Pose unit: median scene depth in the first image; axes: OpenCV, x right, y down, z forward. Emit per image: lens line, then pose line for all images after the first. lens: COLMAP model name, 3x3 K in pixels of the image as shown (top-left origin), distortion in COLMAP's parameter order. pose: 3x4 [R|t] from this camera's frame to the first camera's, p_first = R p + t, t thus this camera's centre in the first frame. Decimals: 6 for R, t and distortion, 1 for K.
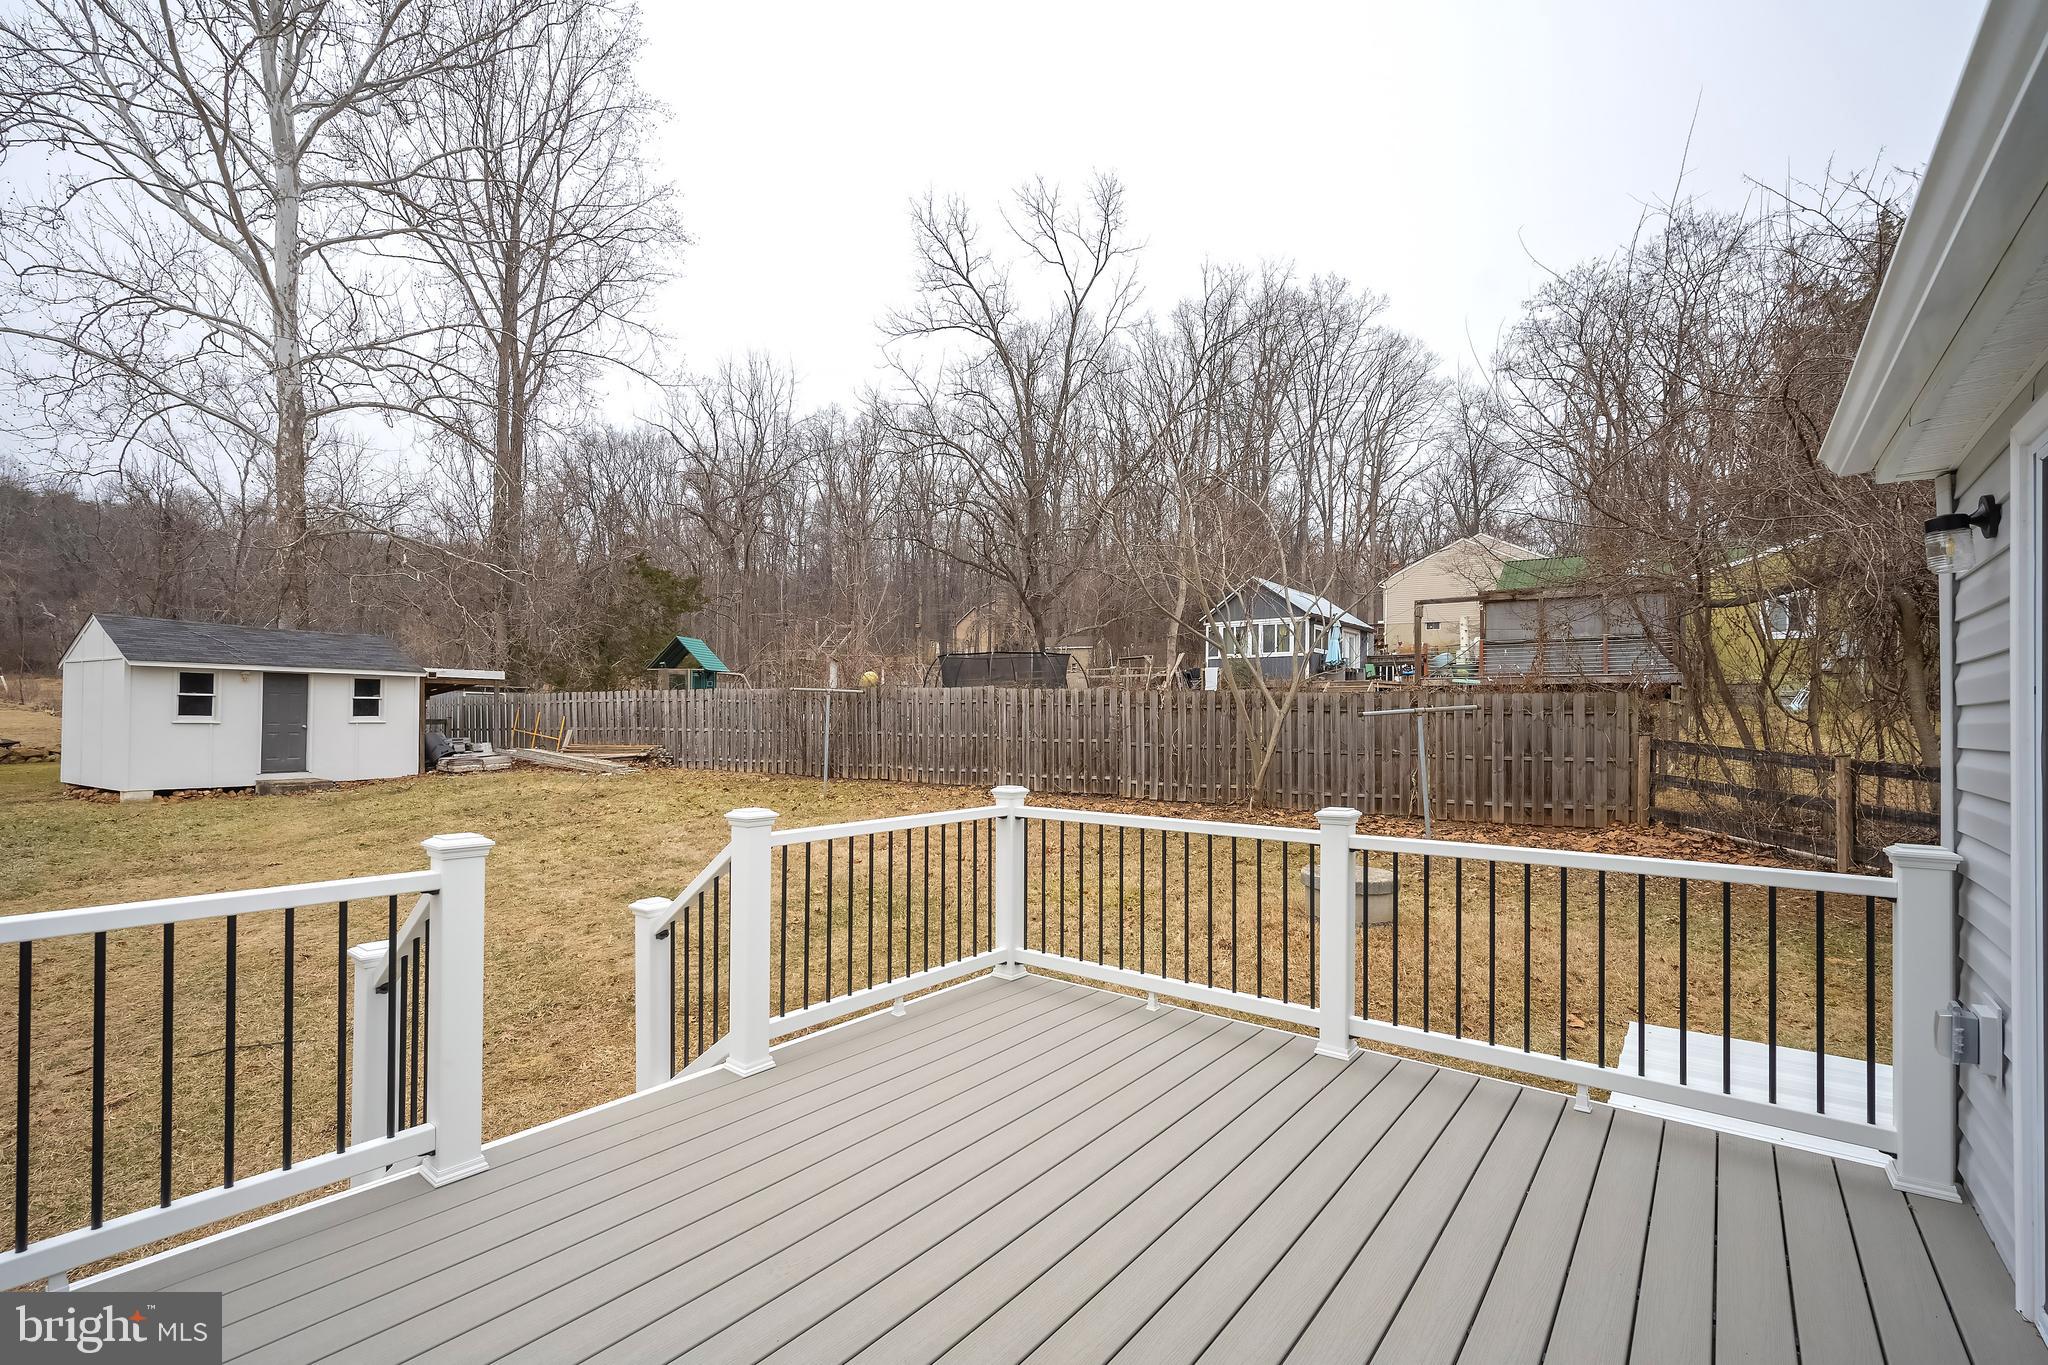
lens RADIAL K [[892.7, 0, 1025.2], [0, 892.7, 713.6], [0, 0, 1]] dist [-0.000522, 0.000073]
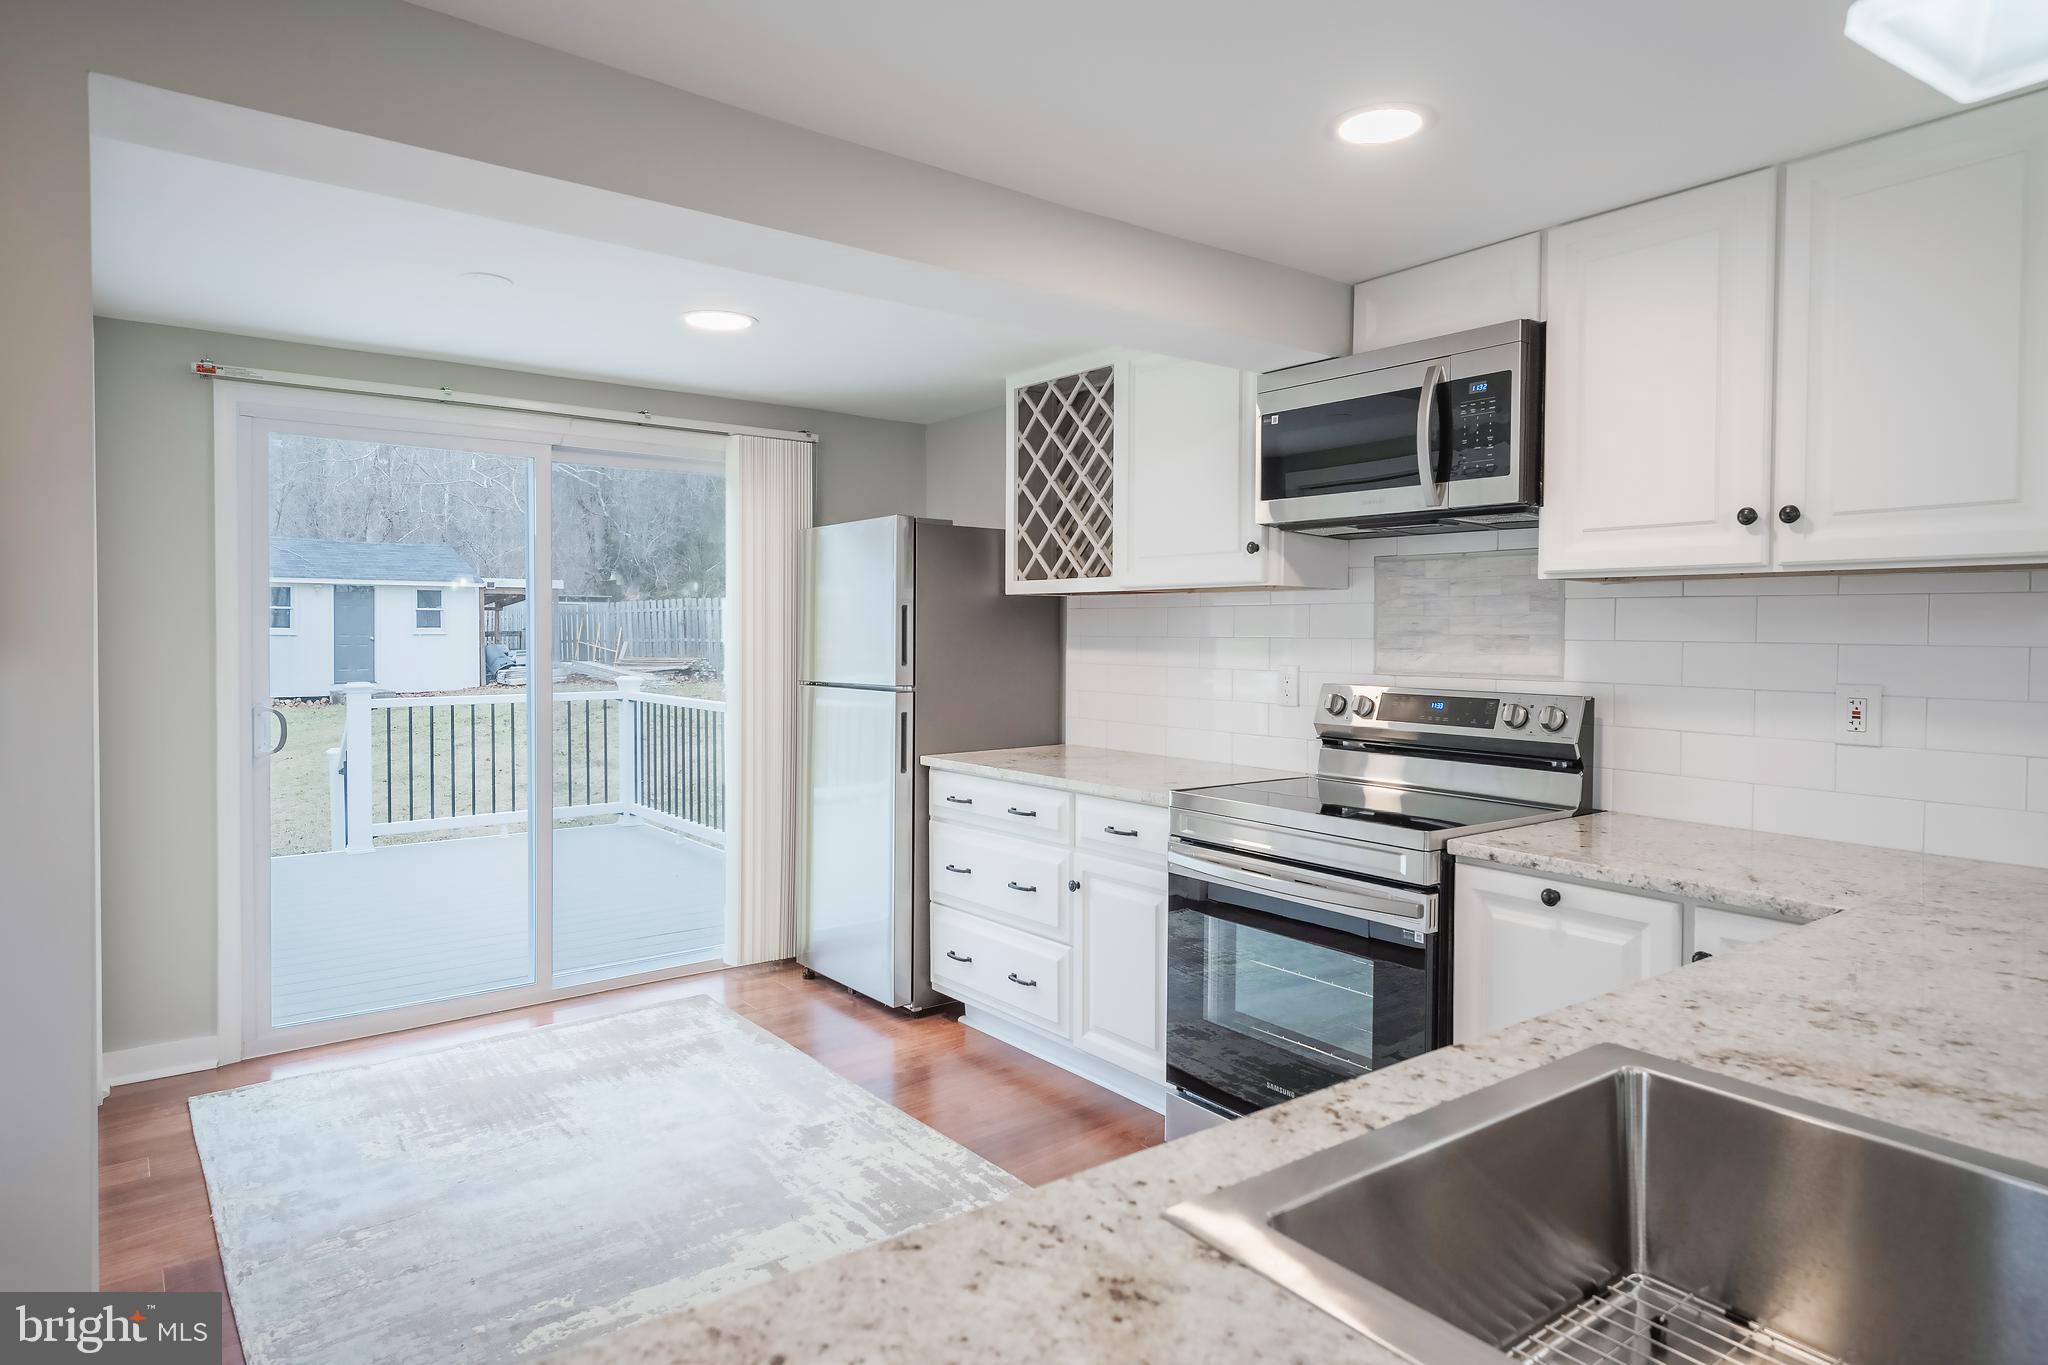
lens RADIAL K [[1192.6, 0, 1027.1], [0, 1192.6, 655.3], [0, 0, 1]] dist [0.010993, 0.000487]
pose [[0.968943, 0.001424, -0.247280, 0.253024], [0.005137, 0.999652, 0.025887, 0.002908], [0.247231, -0.026353, 0.968598, -0.133914]]
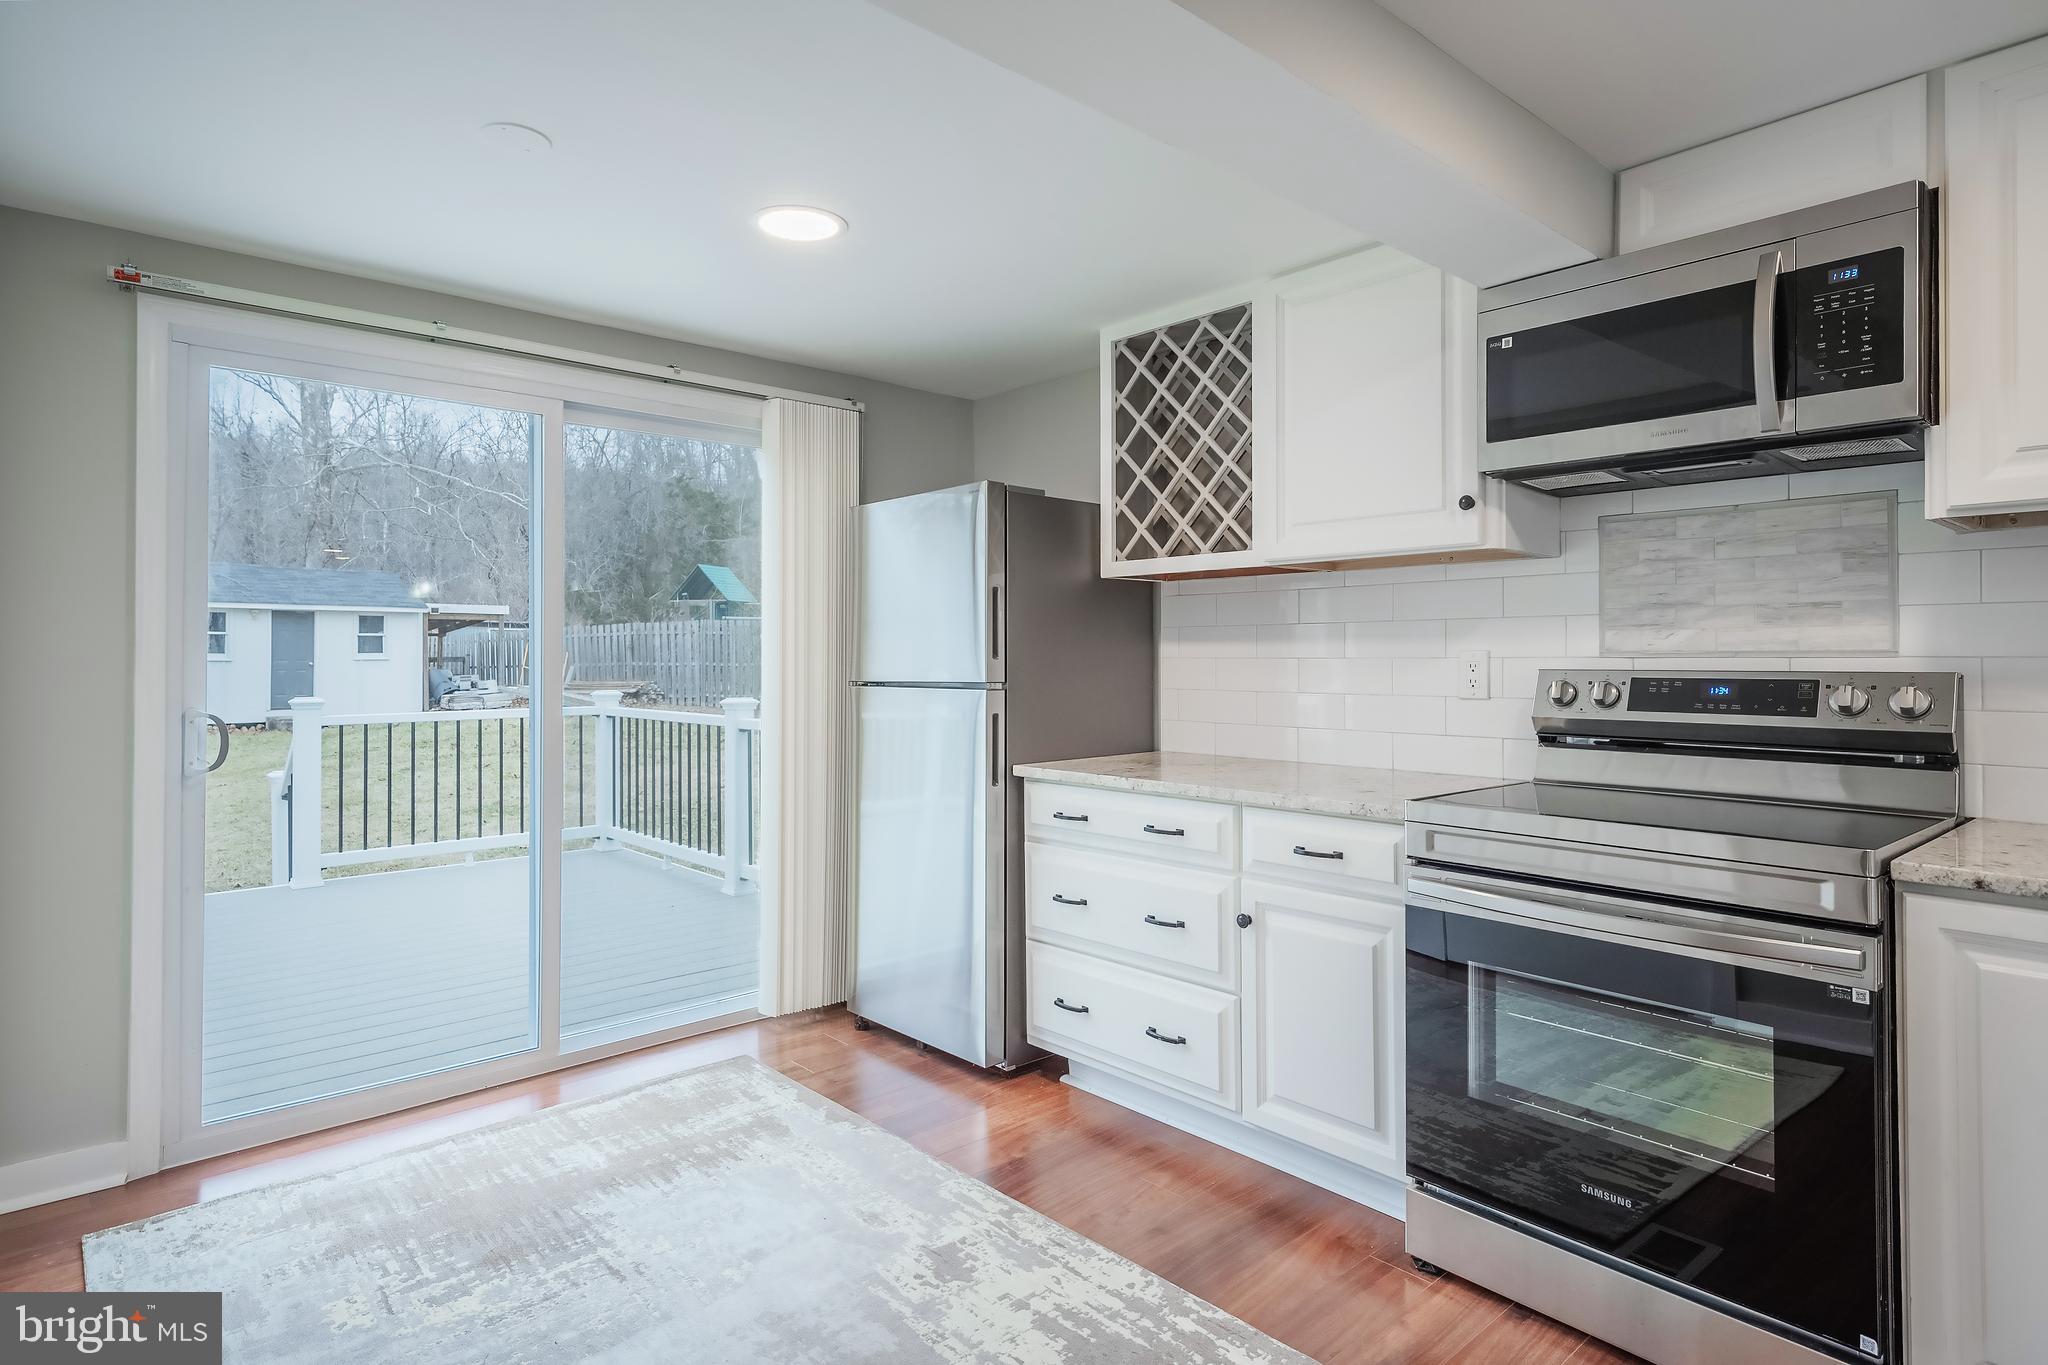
lens RADIAL K [[1107.2, 0, 1027.3], [0, 1107.2, 645.5], [0, 0, 1]] dist [0.007170, 0.001059]
pose [[0.984612, -0.011119, -0.174399, 0.211159], [0.010352, 0.999932, -0.005307, 0.009429], [0.174446, 0.003420, 0.984661, -0.095122]]
